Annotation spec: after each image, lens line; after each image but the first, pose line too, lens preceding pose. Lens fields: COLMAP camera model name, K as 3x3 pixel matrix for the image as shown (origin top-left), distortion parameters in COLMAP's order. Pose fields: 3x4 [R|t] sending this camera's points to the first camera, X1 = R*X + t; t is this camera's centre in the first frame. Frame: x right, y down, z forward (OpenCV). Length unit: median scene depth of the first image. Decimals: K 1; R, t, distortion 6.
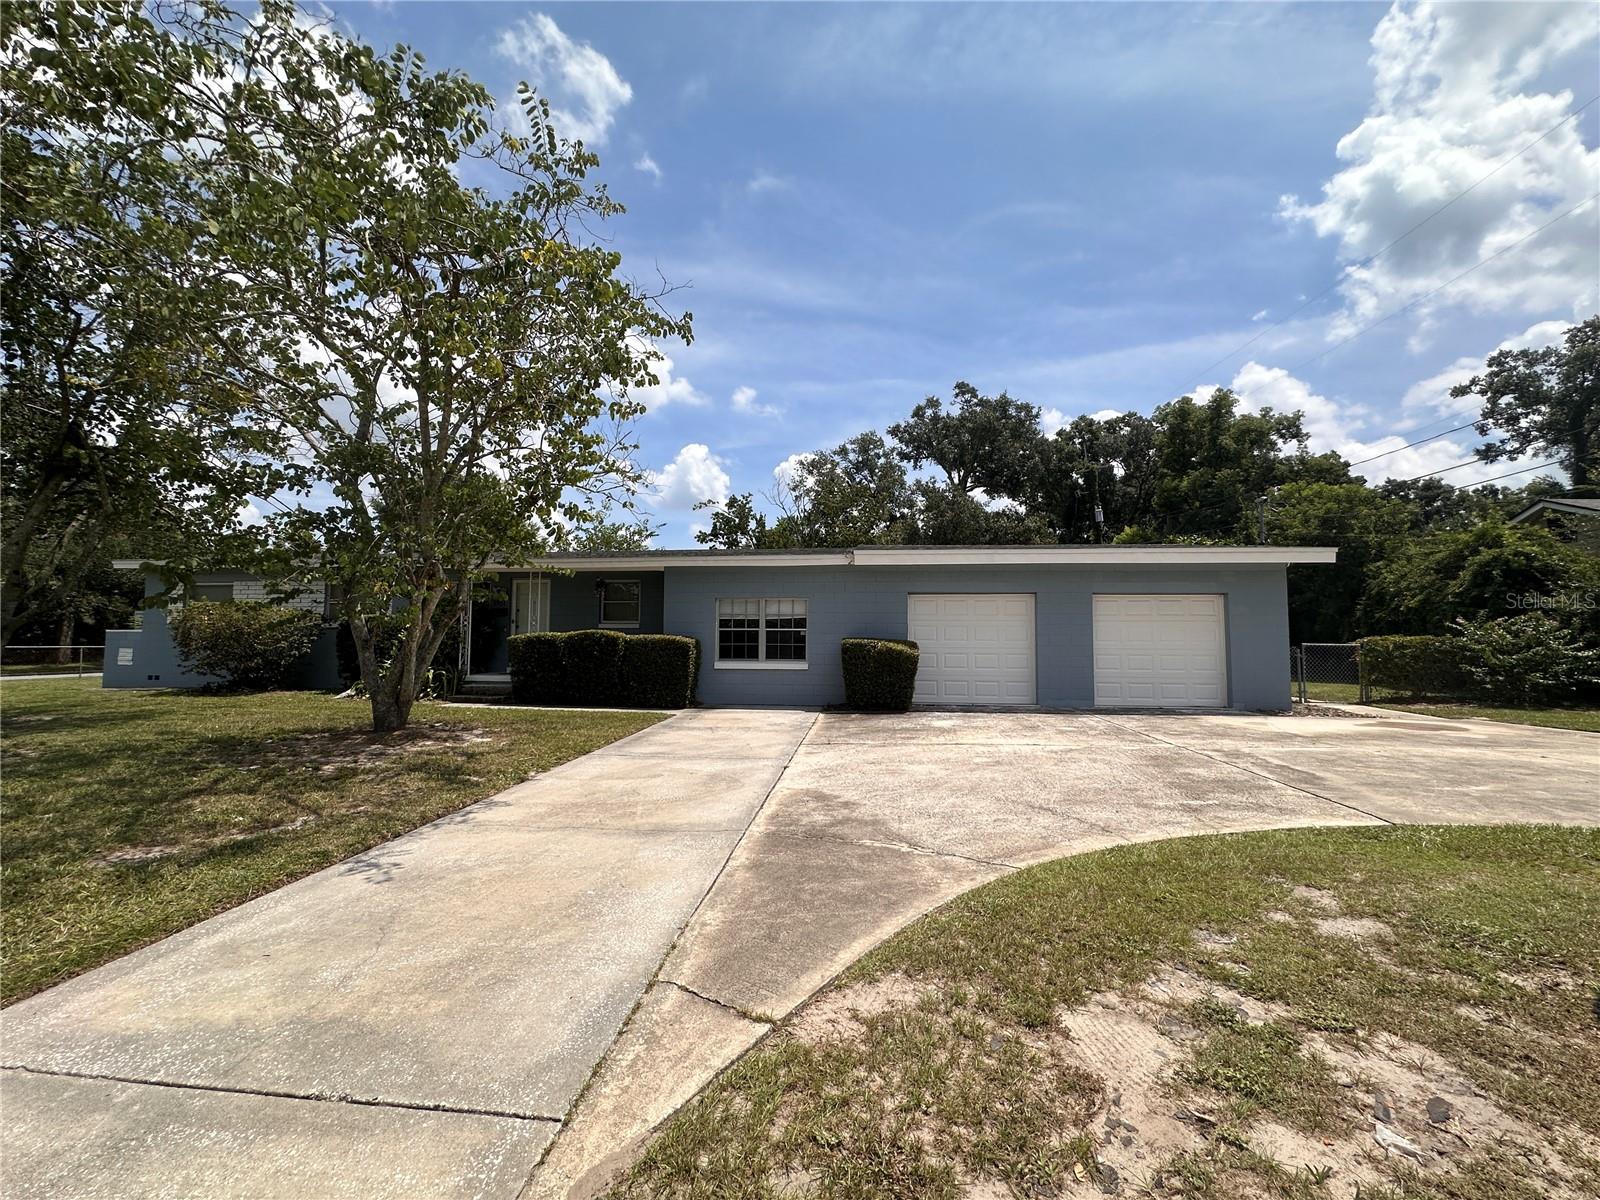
lens RADIAL K [[628.6, 0, 800.0], [0, 628.6, 600.0], [0, 0, 1]] dist [-0.000890, 0.000101]
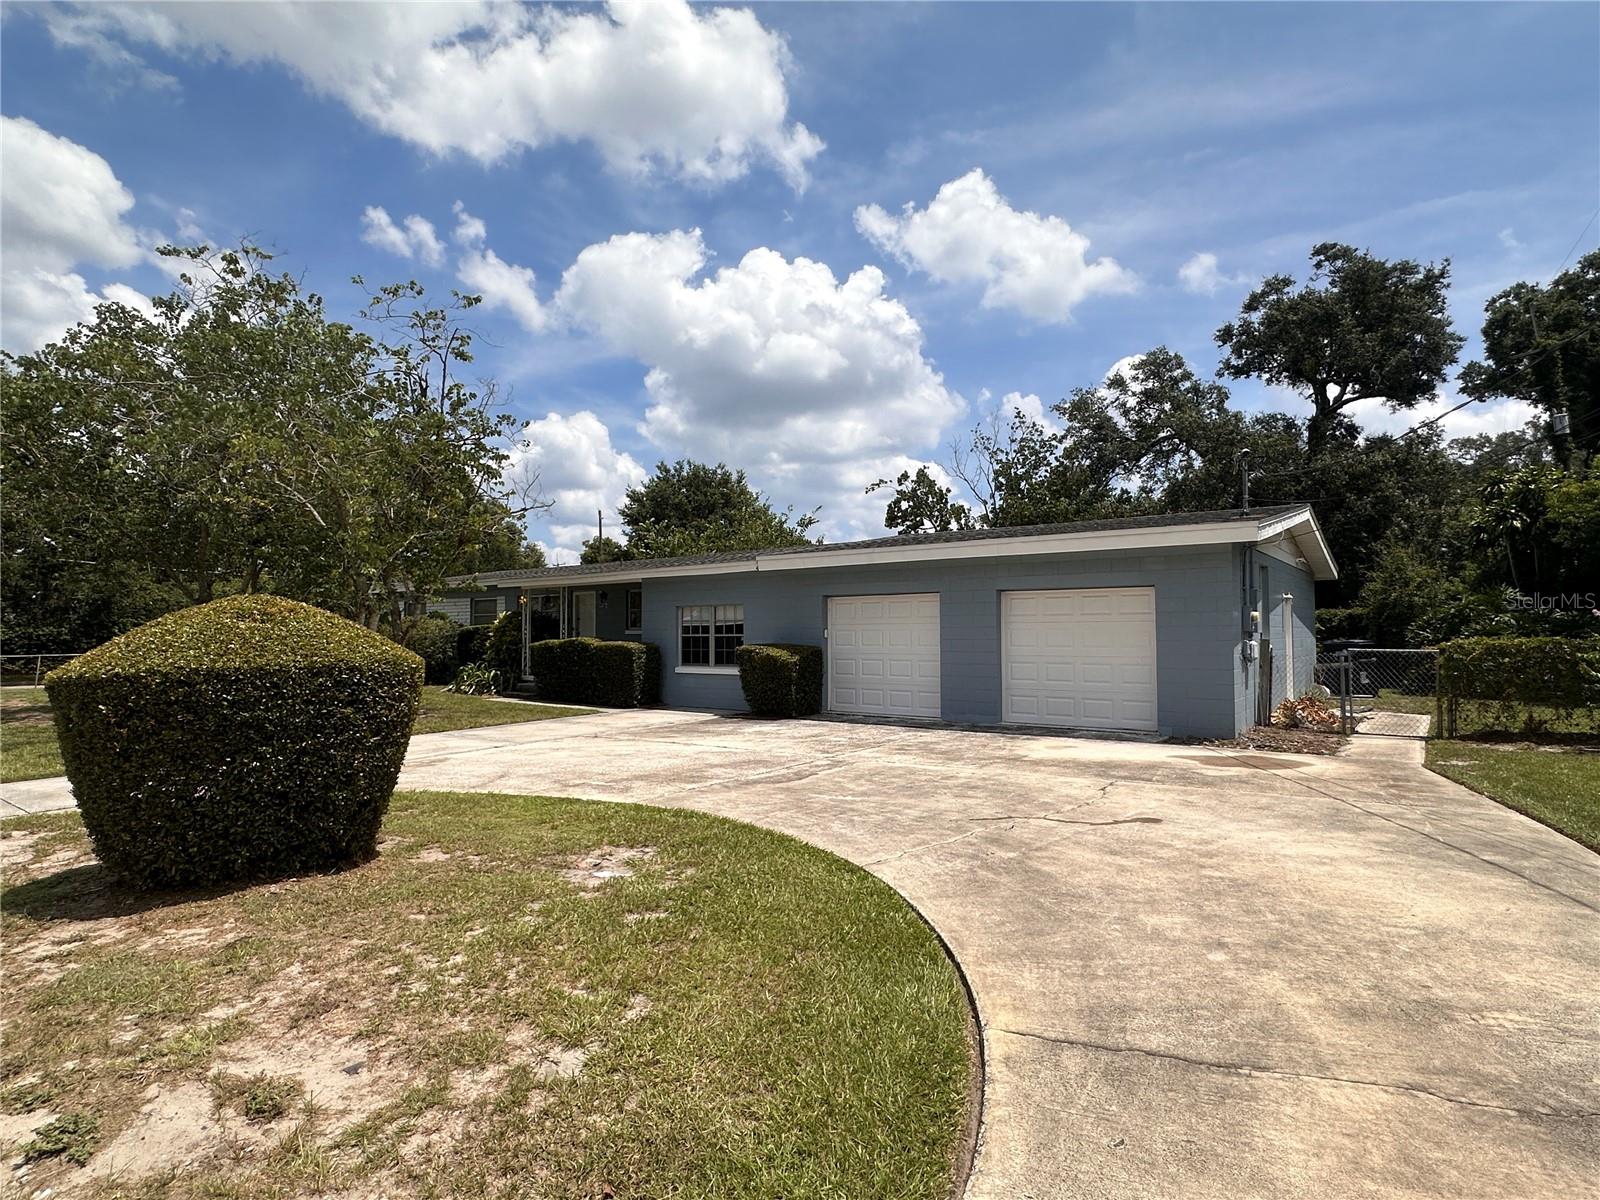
lens RADIAL K [[845.4, 0, 802.0], [0, 845.4, 606.8], [0, 0, 1]] dist [-0.016461, 0.000562]
pose [[0.860430, -0.024322, -0.508987, 0.763203], [0.037070, 0.999201, 0.014919, -0.015059], [0.508218, -0.031705, 0.860645, -0.108275]]
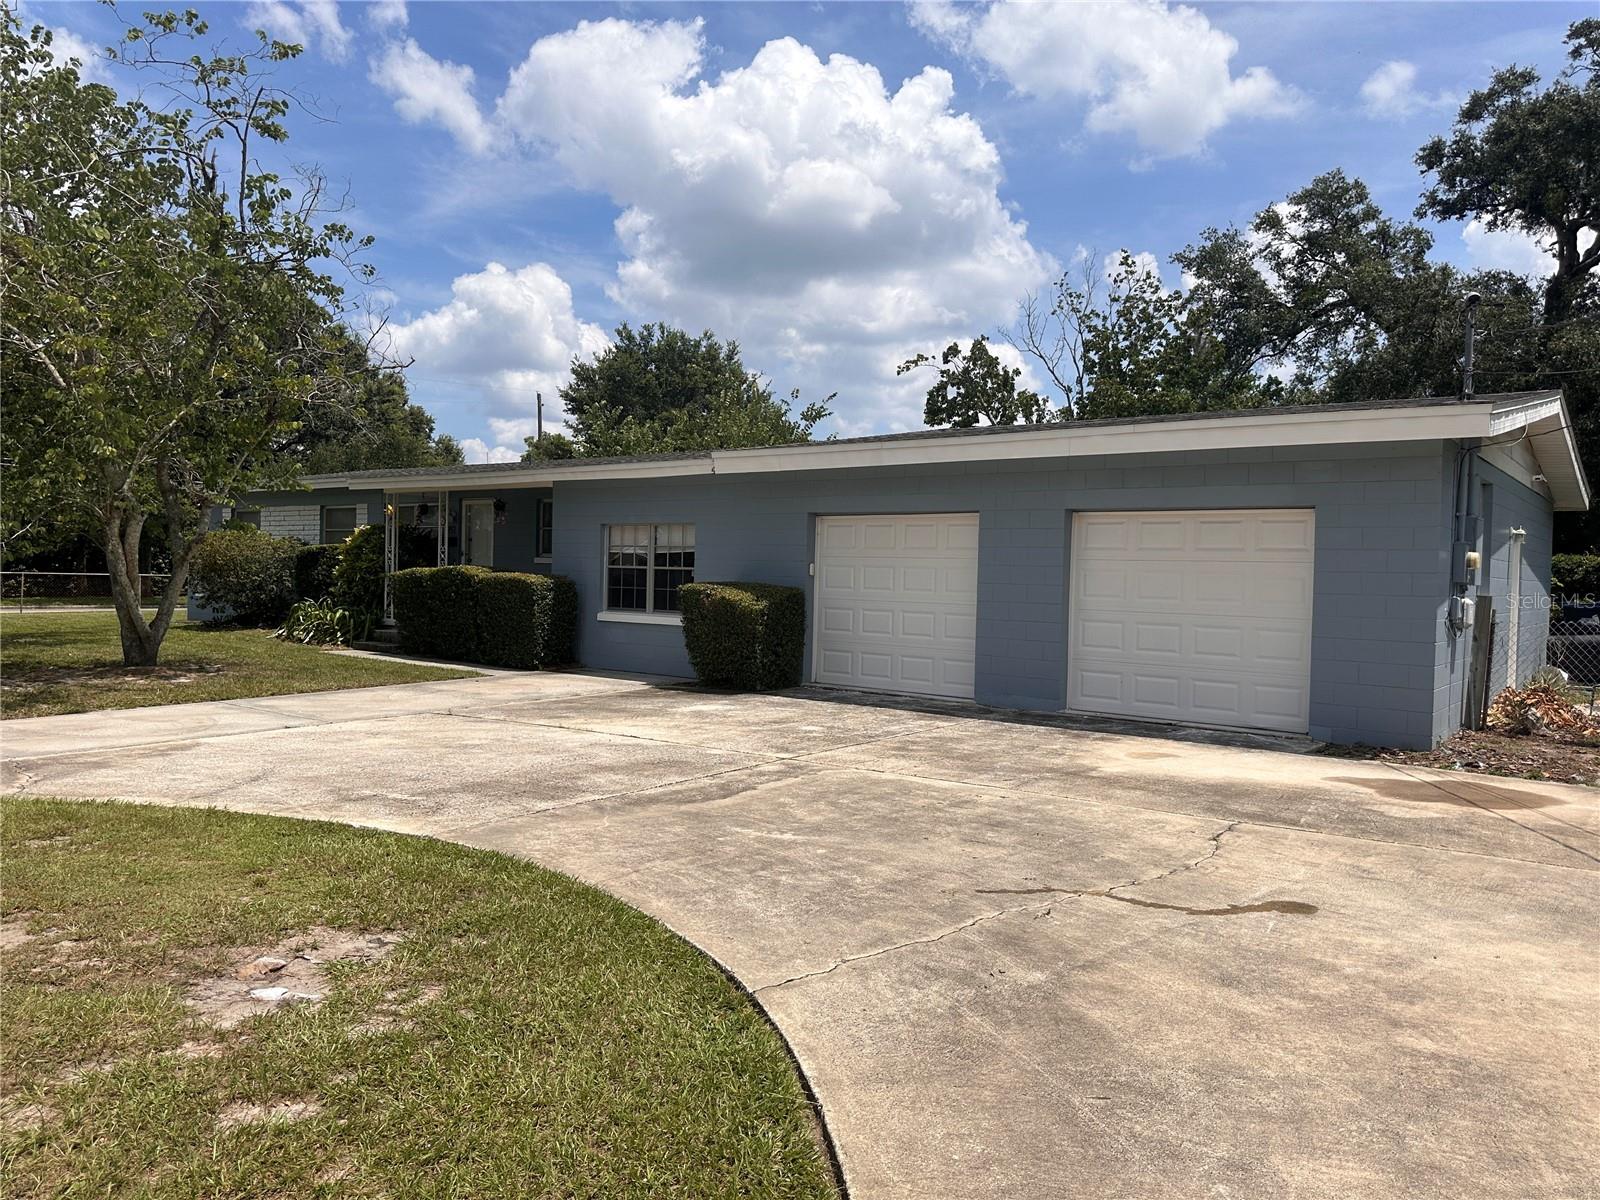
lens RADIAL K [[1122.4, 0, 800.0], [0, 1122.4, 600.0], [0, 0, 1]] dist [0.059755, -0.080284]
pose [[0.849519, 0.029100, -0.526754, 0.739054], [0.010122, 0.997395, 0.071423, -0.005175], [0.527460, -0.066006, 0.847012, 0.023006]]
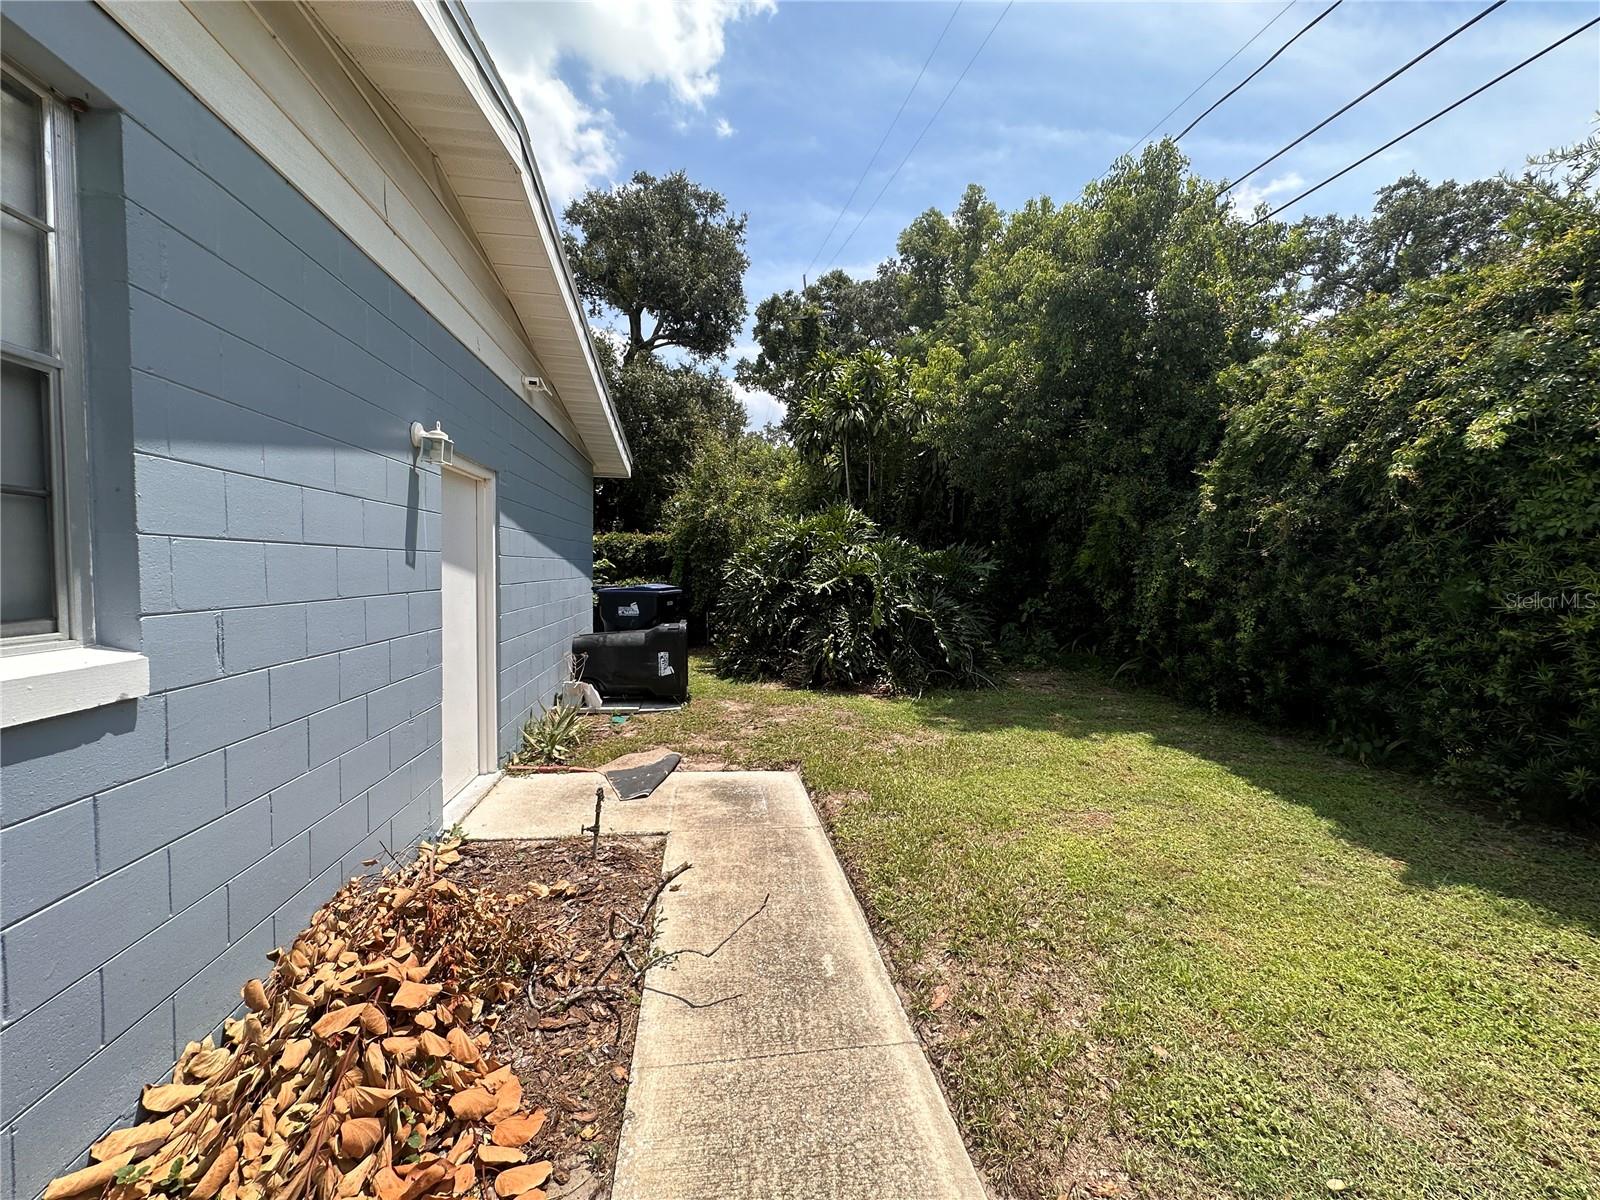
lens RADIAL K [[628.6, 0, 800.0], [0, 628.6, 600.0], [0, 0, 1]] dist [-0.000890, 0.000101]
pose [[0.965415, -0.005089, 0.260670, 0.824931], [-0.022573, 0.994424, 0.103014, 0.051488], [-0.259741, -0.105335, 0.959916, 1.008403]]
